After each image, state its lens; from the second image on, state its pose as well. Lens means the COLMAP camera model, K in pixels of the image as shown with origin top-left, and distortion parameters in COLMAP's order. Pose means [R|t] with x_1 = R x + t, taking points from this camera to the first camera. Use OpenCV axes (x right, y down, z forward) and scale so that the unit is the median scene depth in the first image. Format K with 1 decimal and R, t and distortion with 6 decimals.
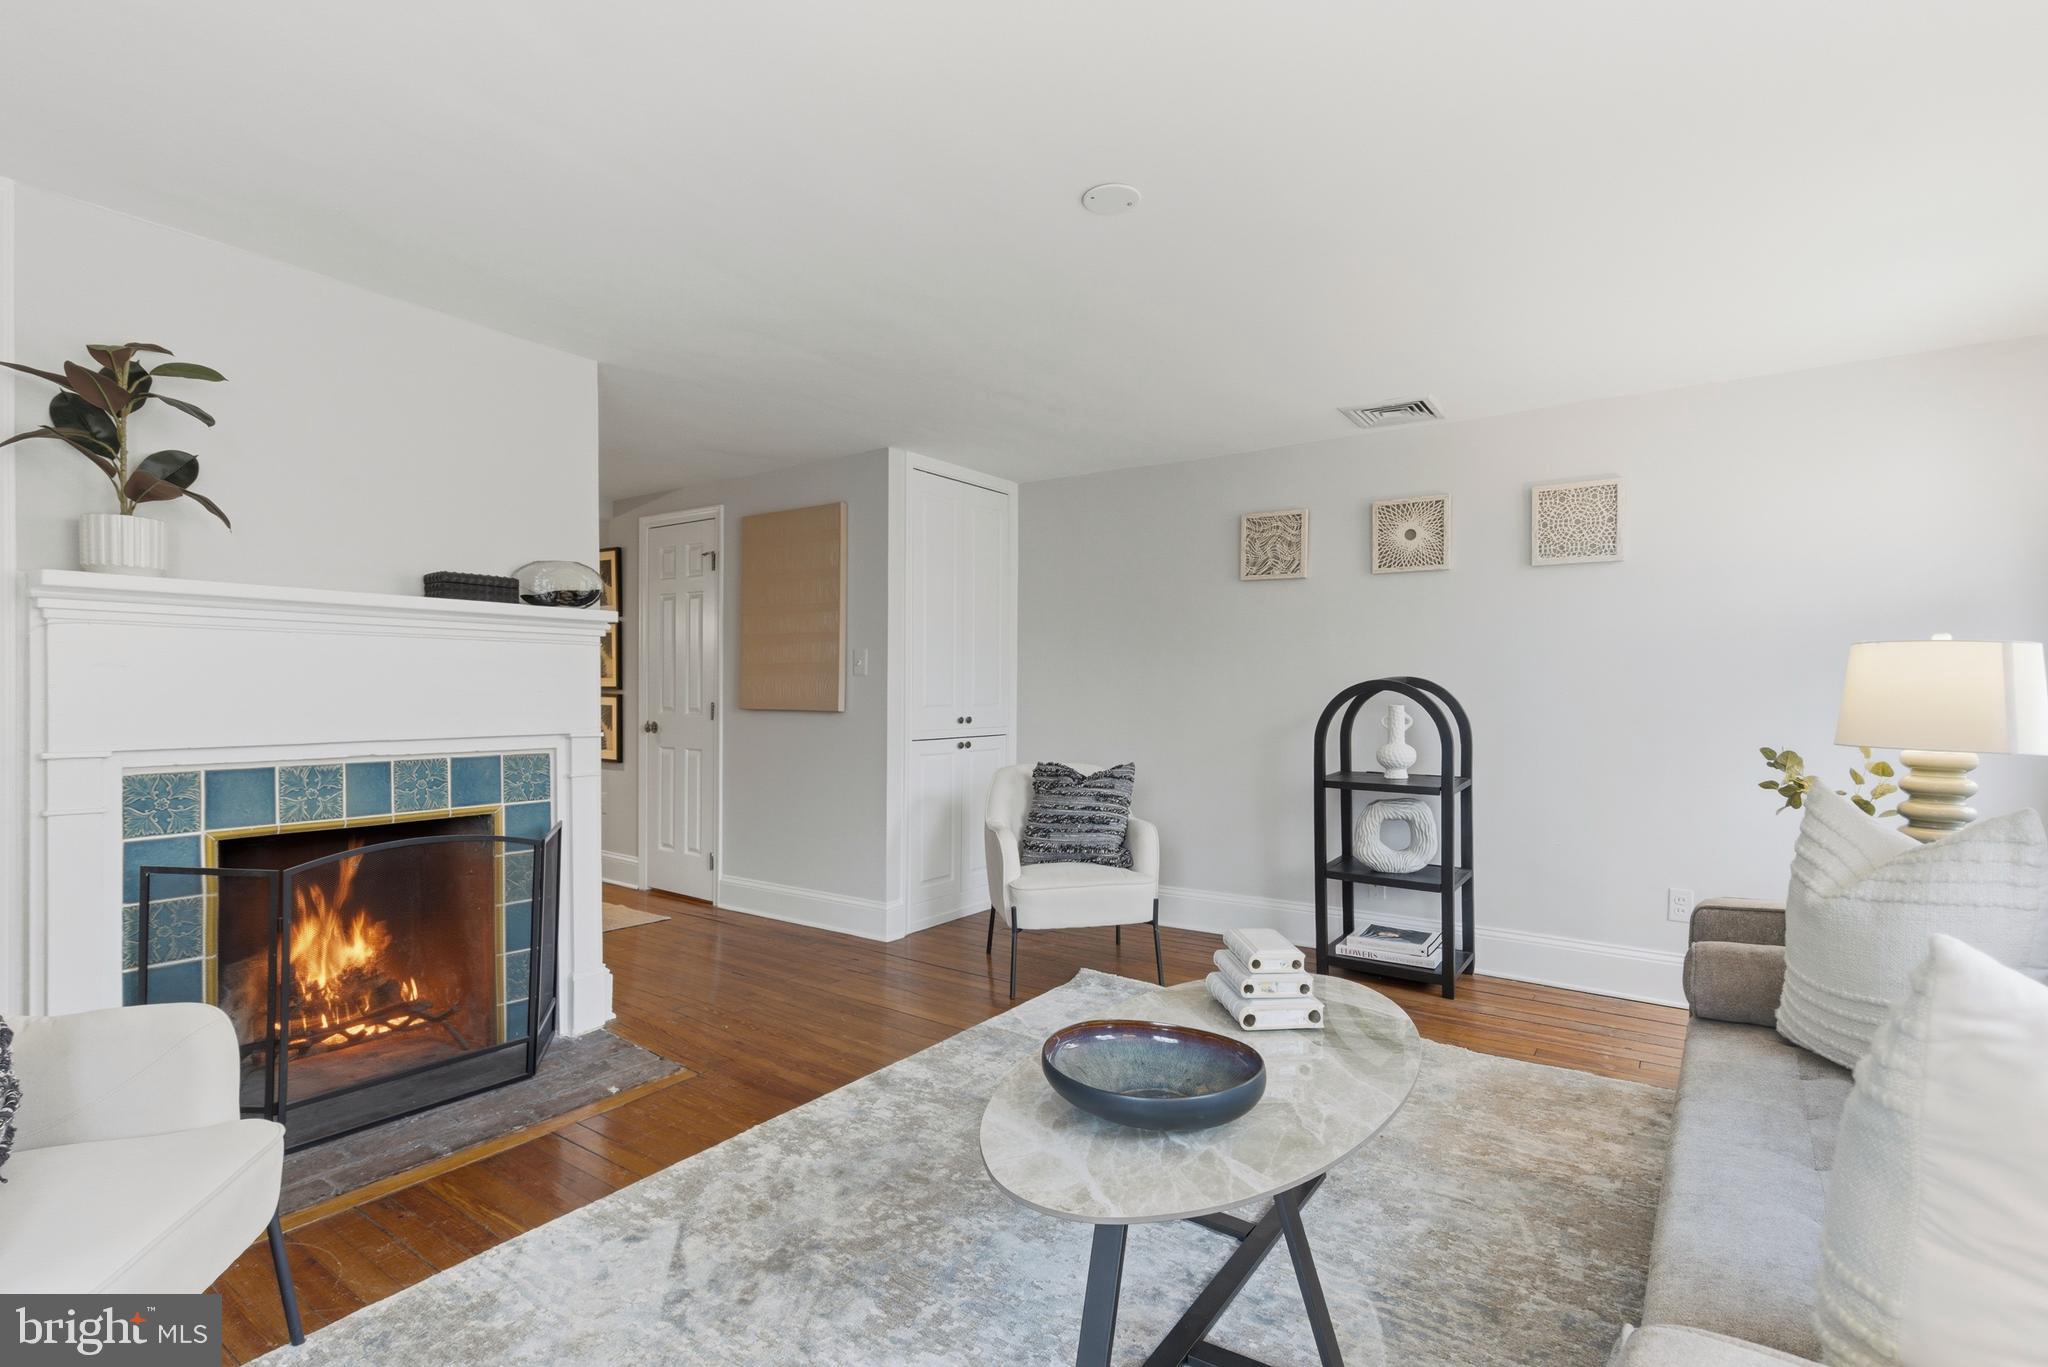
lens RADIAL K [[982.5, 0, 1016.5], [0, 982.5, 686.7], [0, 0, 1]] dist [0.003911, 0.000042]
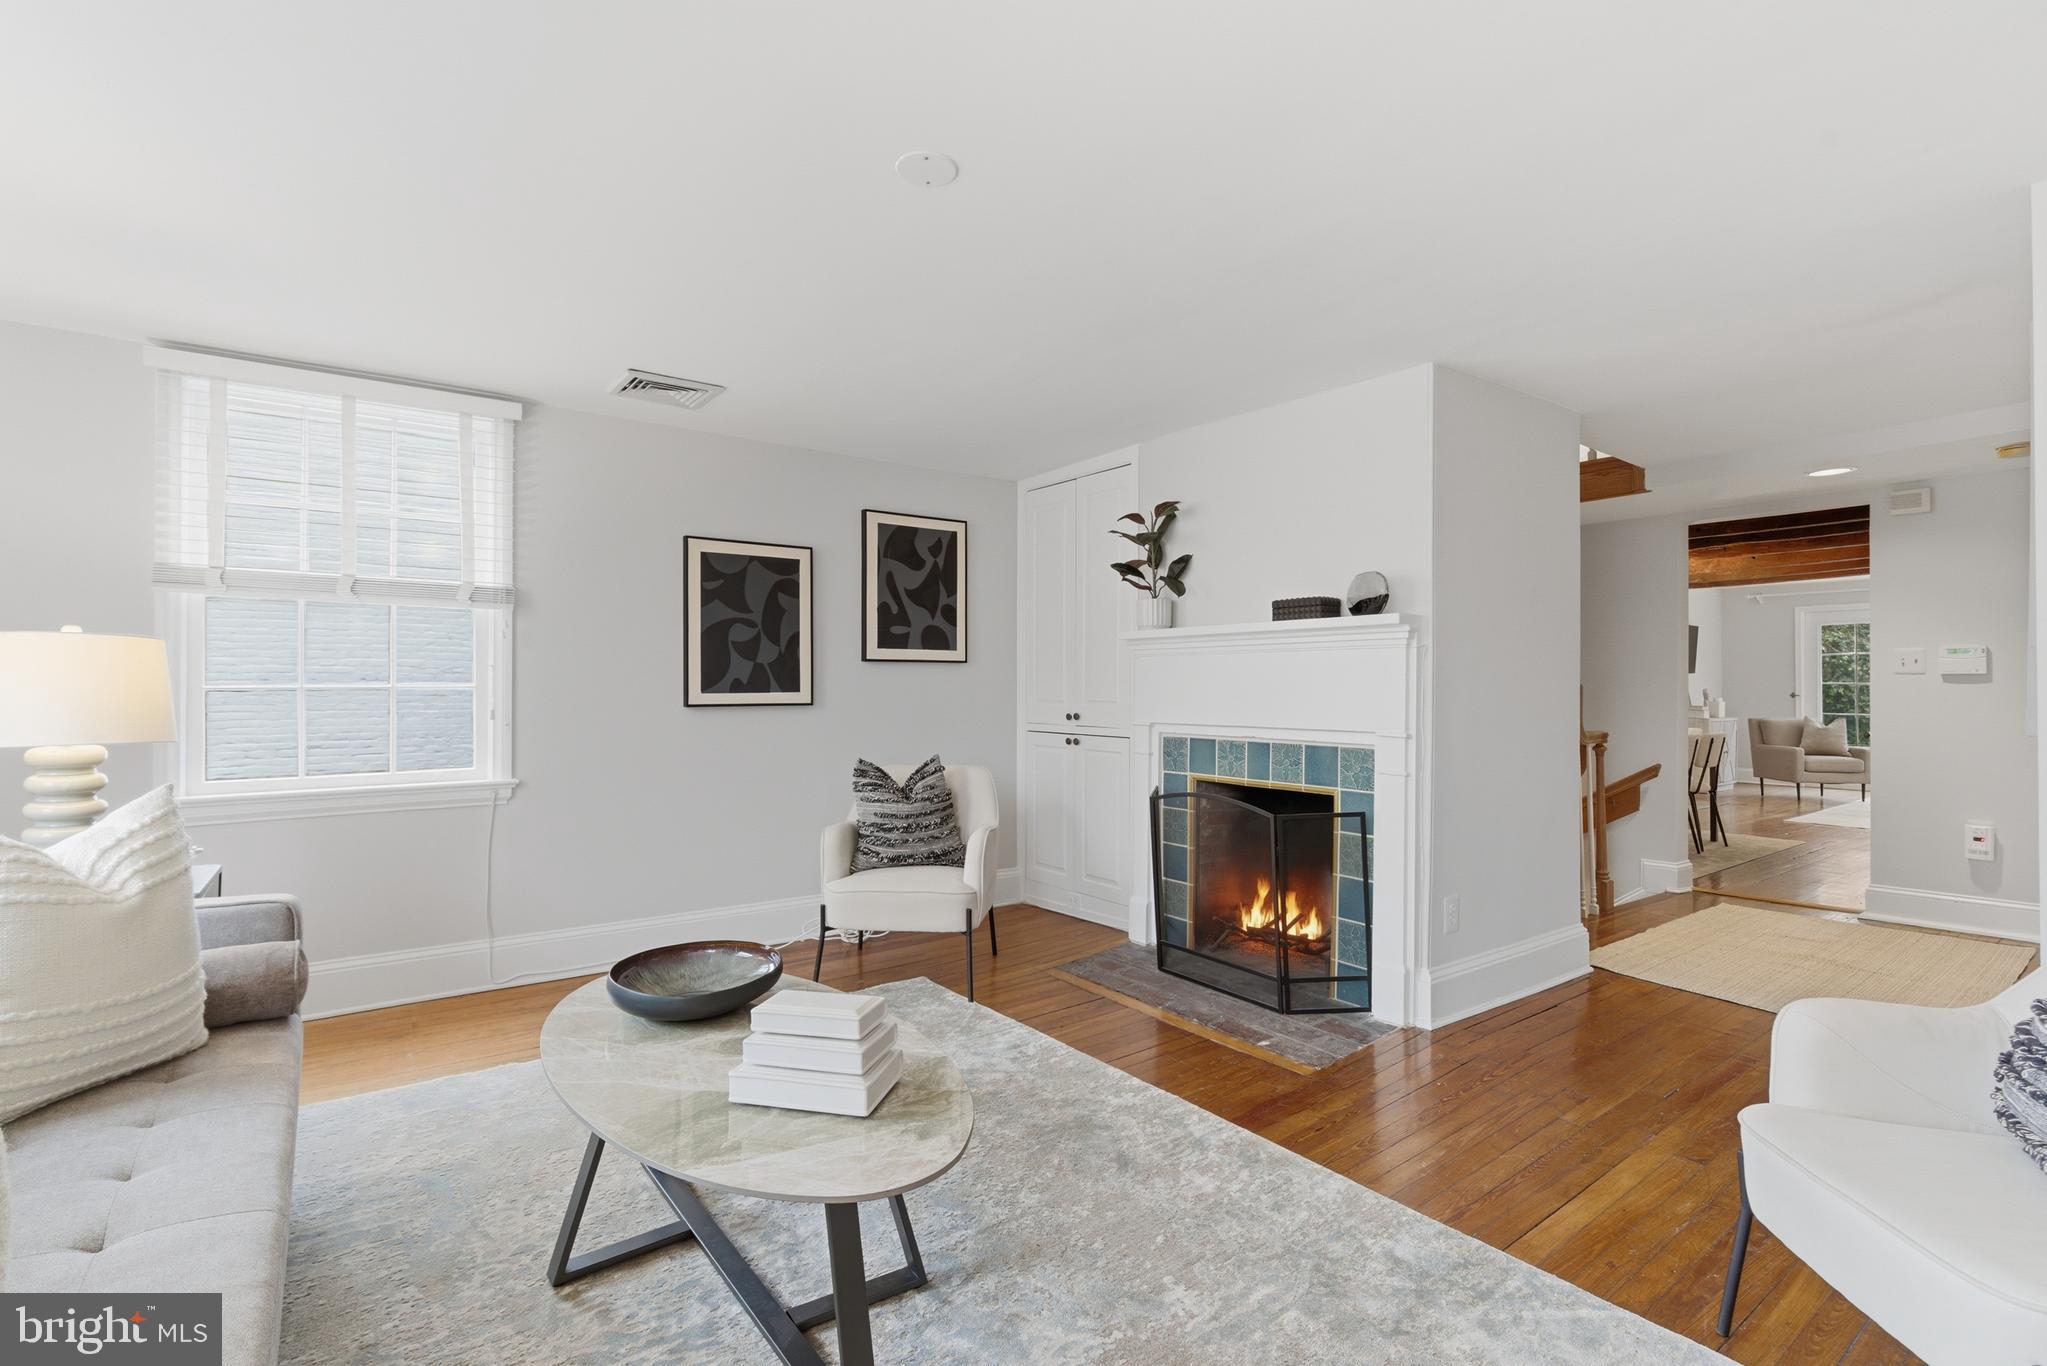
lens RADIAL K [[949.9, 0, 1028.7], [0, 949.9, 668.3], [0, 0, 1]] dist [0.013516, -0.000480]
pose [[-0.318126, -0.029561, -0.947587, 0.749915], [-0.004909, 0.999552, -0.029534, 0.013425], [0.948036, -0.004744, -0.318129, 1.133930]]
